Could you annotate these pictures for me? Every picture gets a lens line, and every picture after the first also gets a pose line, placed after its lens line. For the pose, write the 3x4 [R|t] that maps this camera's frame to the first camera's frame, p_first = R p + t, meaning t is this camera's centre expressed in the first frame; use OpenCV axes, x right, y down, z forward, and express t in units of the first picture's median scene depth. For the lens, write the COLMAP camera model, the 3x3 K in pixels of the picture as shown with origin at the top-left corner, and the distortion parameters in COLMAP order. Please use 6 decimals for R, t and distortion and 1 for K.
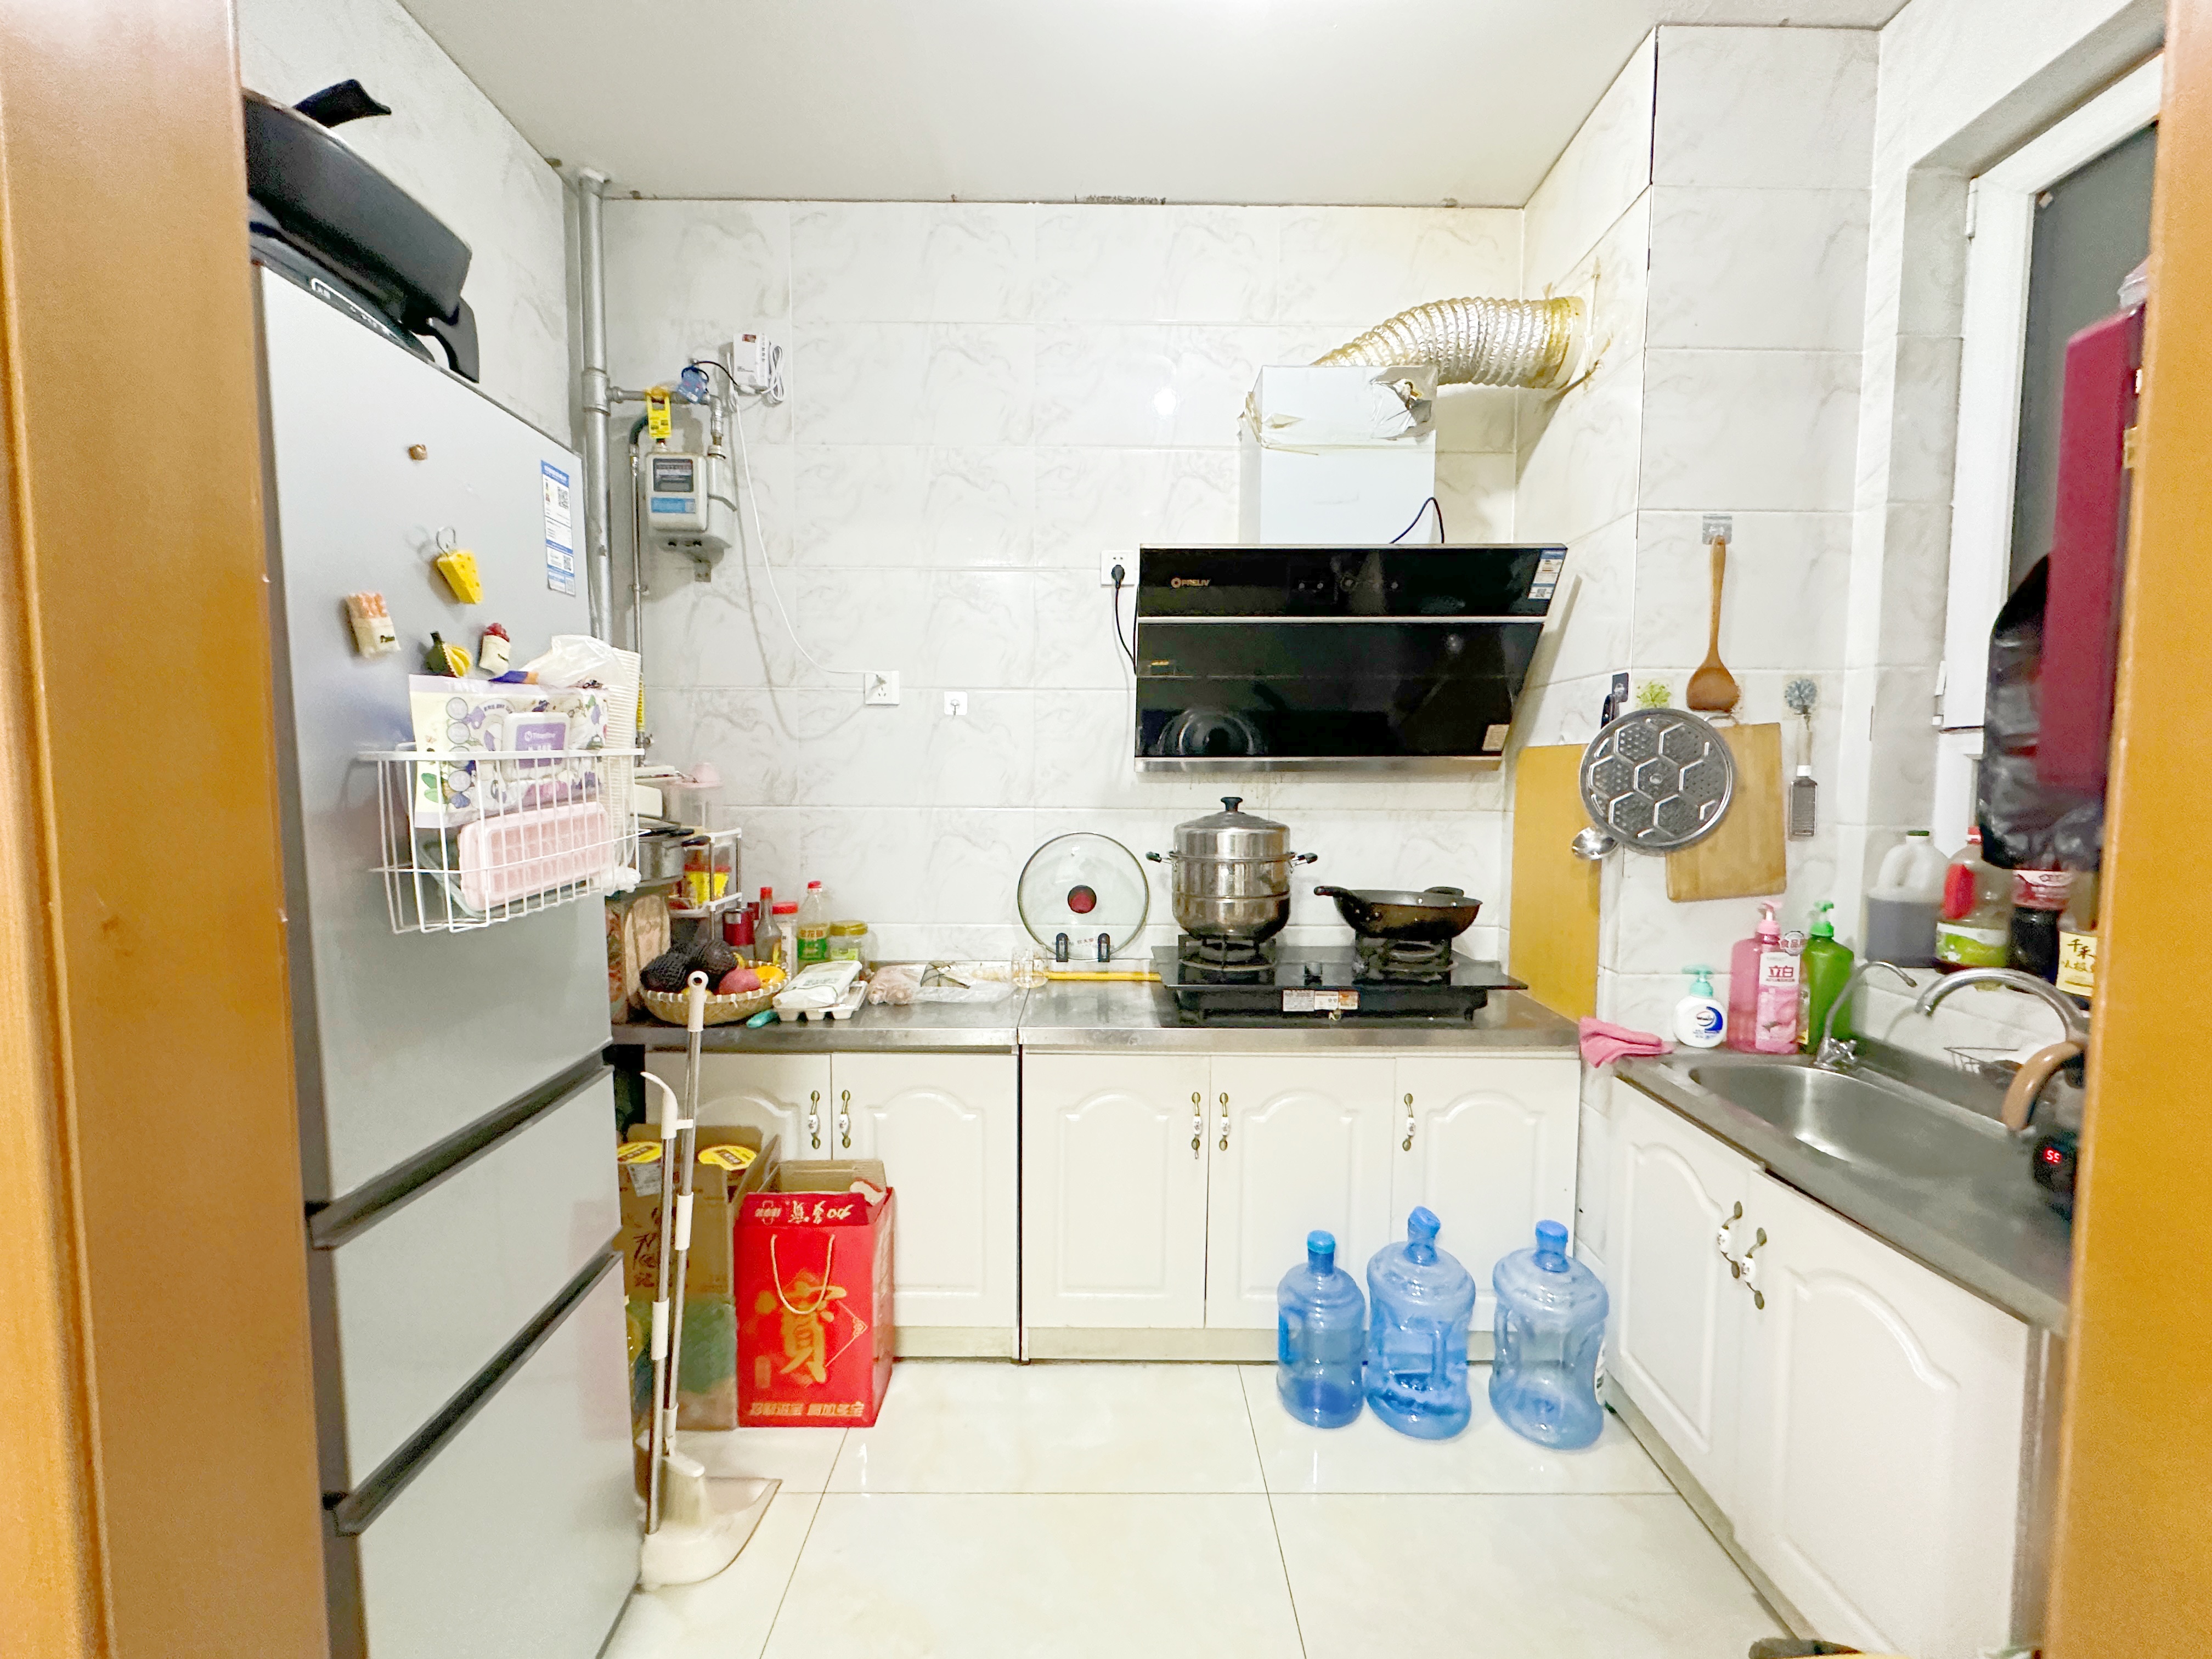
lens RADIAL K [[878.6, 0, 1106.0], [0, 878.6, 829.5], [0, 0, 1]] dist [-0.000498, 0.000028]
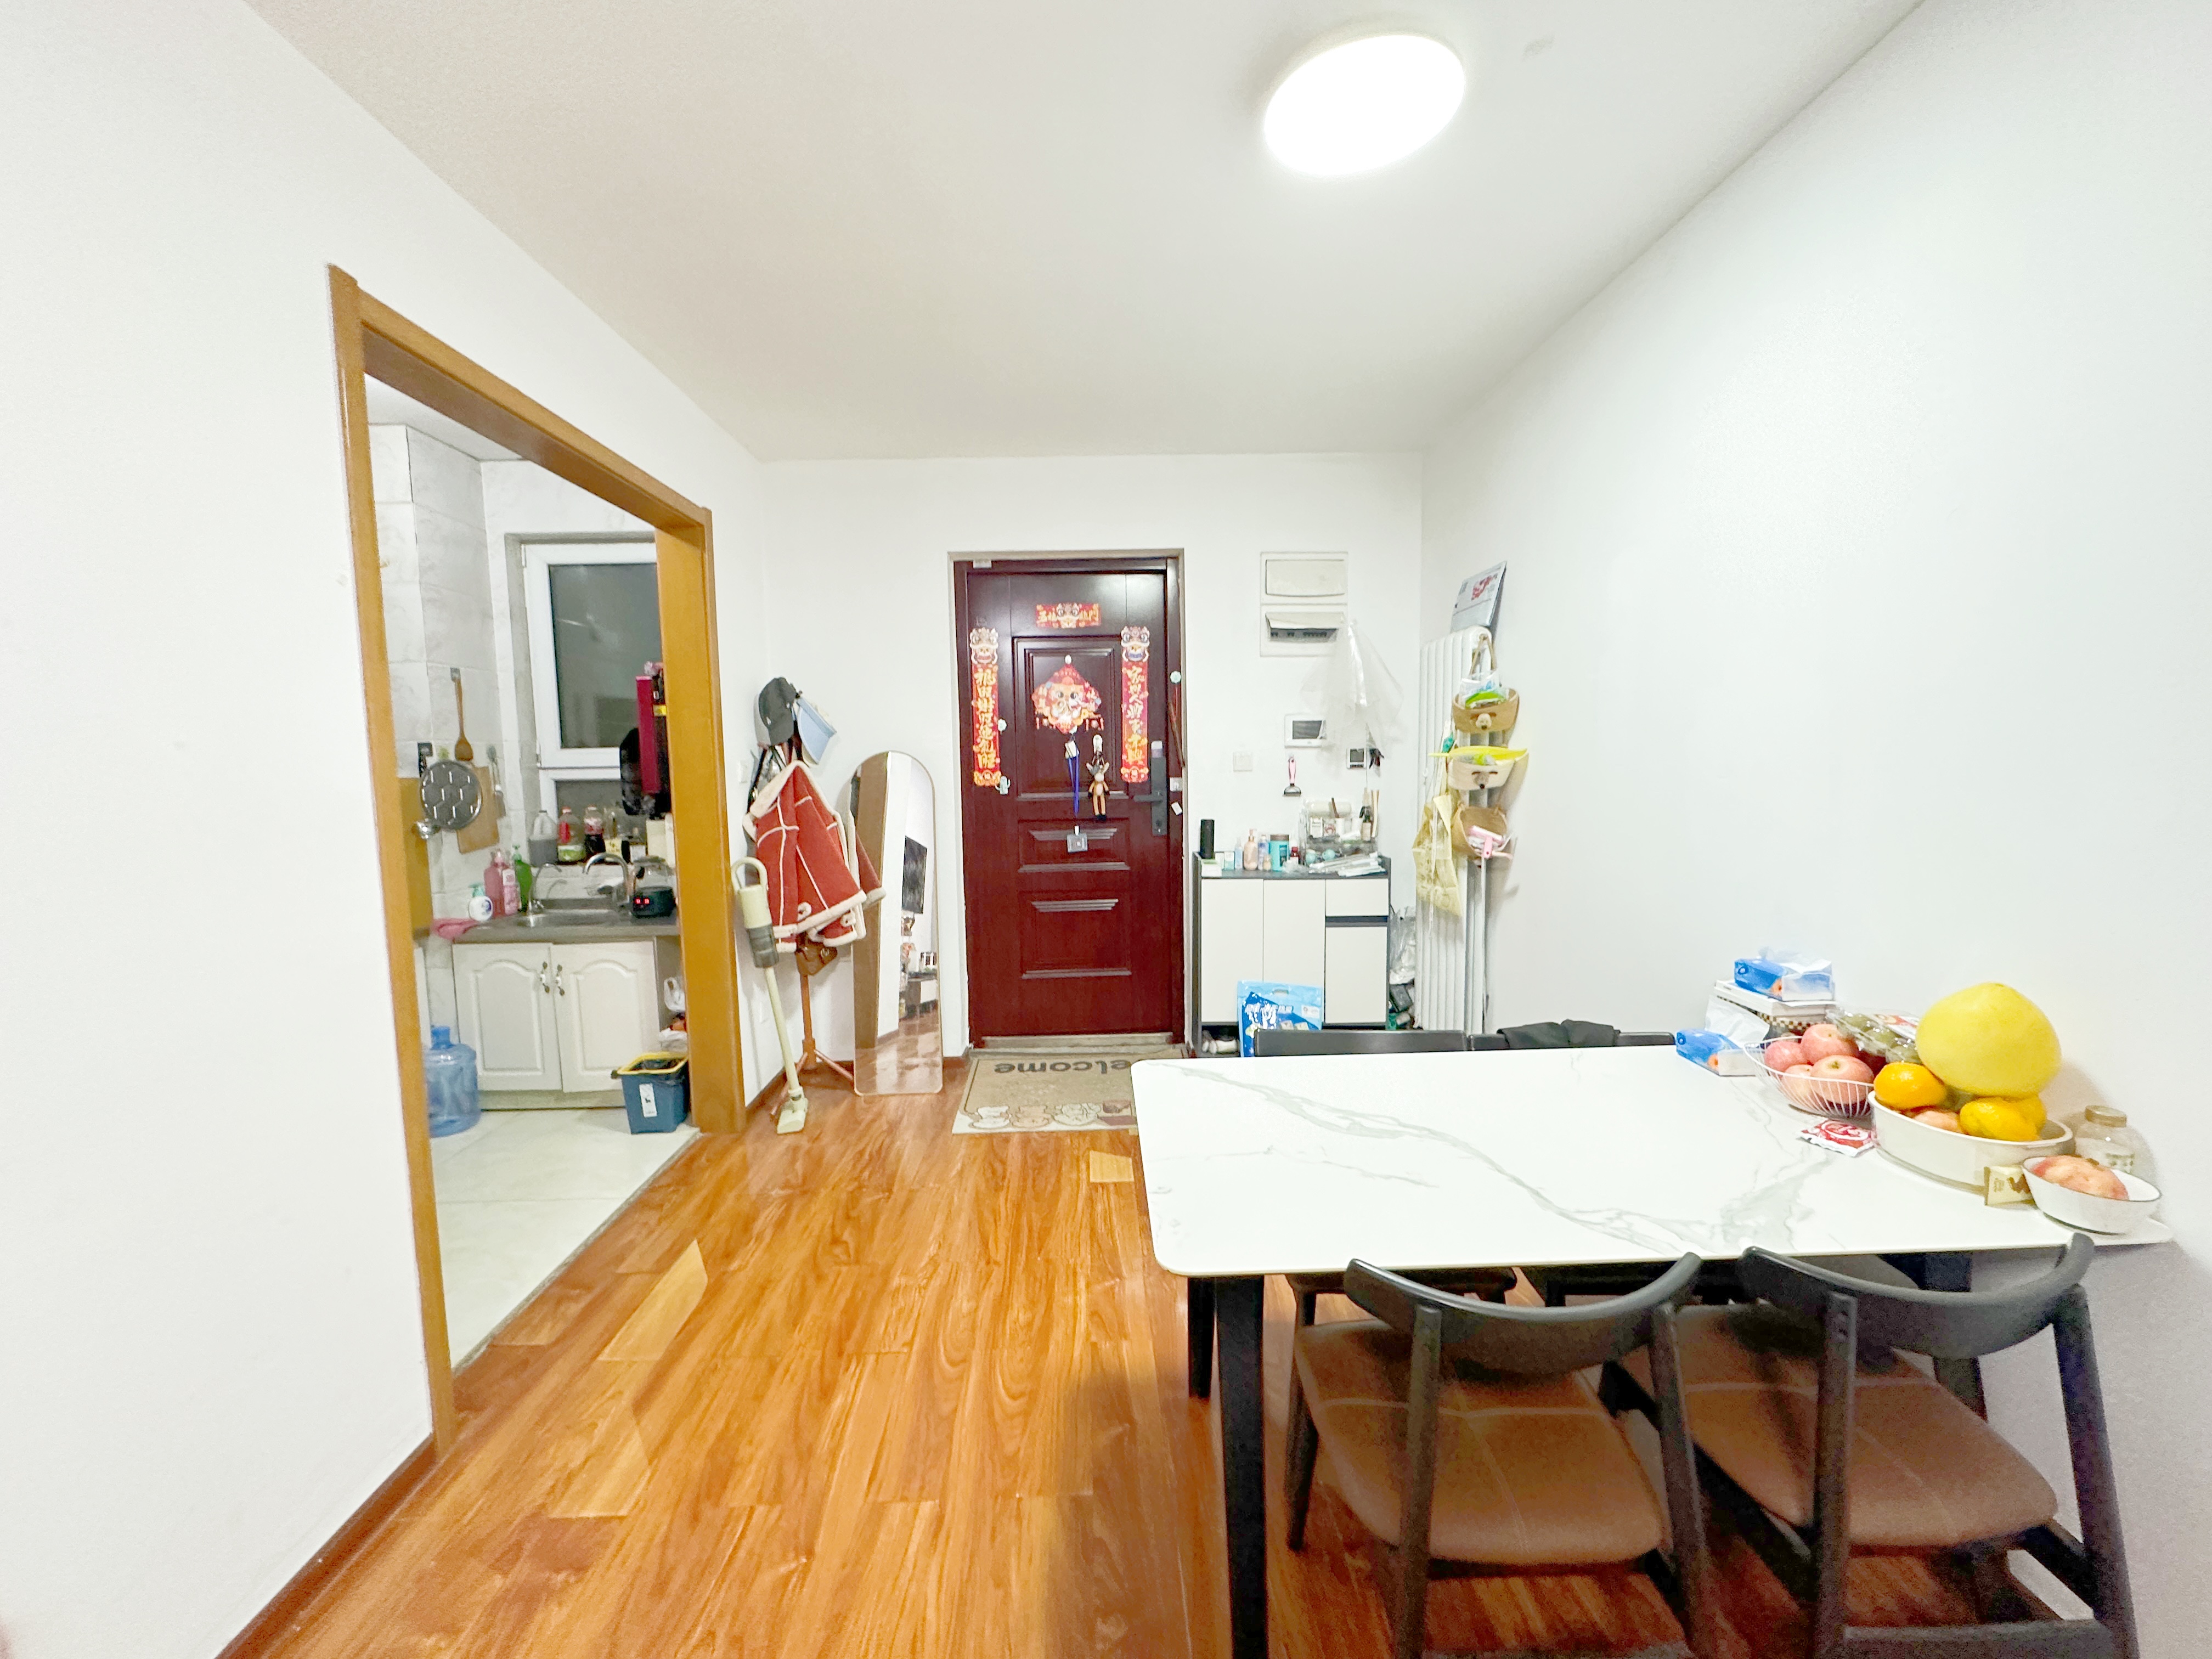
lens RADIAL K [[892.2, 0, 1106.0], [0, 892.2, 829.5], [0, 0, 1]] dist [-0.000655, 0.000066]
pose [[-0.016535, -0.091900, 0.995631, -1.478850], [0.086237, 0.991925, 0.092990, -0.039126], [-0.996137, 0.087398, -0.008476, -0.494849]]
